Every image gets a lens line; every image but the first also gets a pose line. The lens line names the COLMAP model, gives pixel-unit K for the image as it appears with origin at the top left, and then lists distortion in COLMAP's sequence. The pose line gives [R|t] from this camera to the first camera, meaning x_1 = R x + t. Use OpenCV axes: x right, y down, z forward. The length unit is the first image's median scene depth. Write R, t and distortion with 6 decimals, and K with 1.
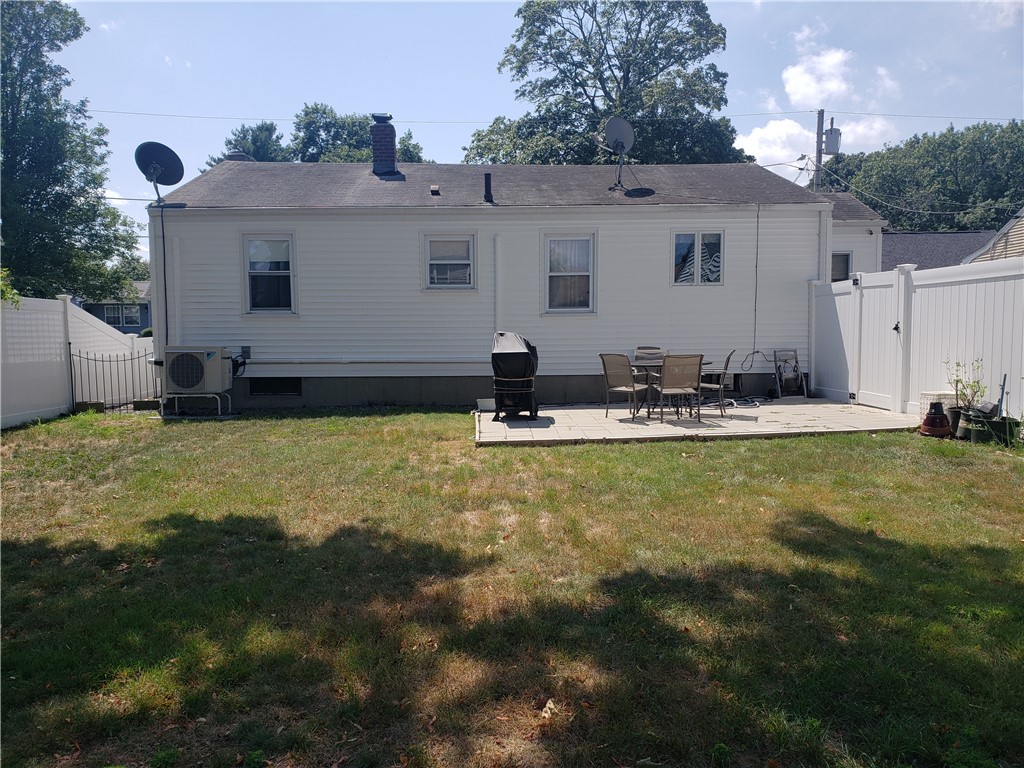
lens RADIAL K [[797.4, 0, 508.1], [0, 797.4, 391.4], [0, 0, 1]] dist [0.071023, -0.063926]
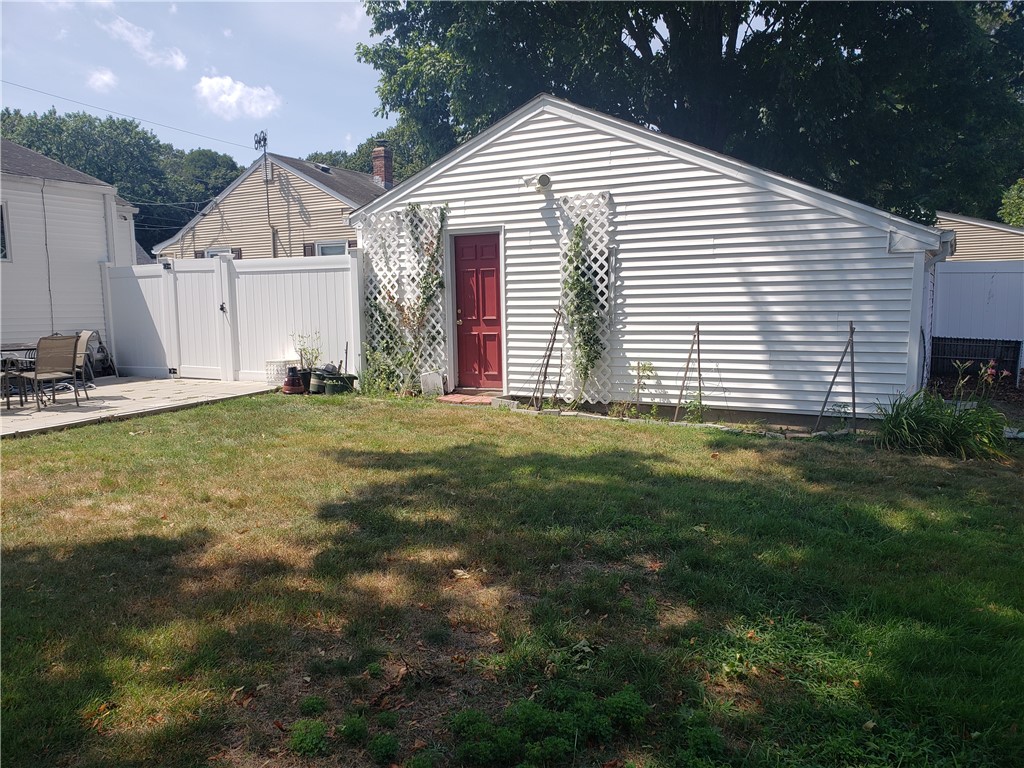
lens RADIAL K [[797.4, 0, 510.3], [0, 797.4, 383.9], [0, 0, 1]] dist [0.071023, -0.063926]
pose [[0.504900, -0.085648, 0.858918, -0.329729], [0.075442, 0.995636, 0.054934, -0.002529], [-0.859875, 0.037062, 0.509158, 0.060493]]
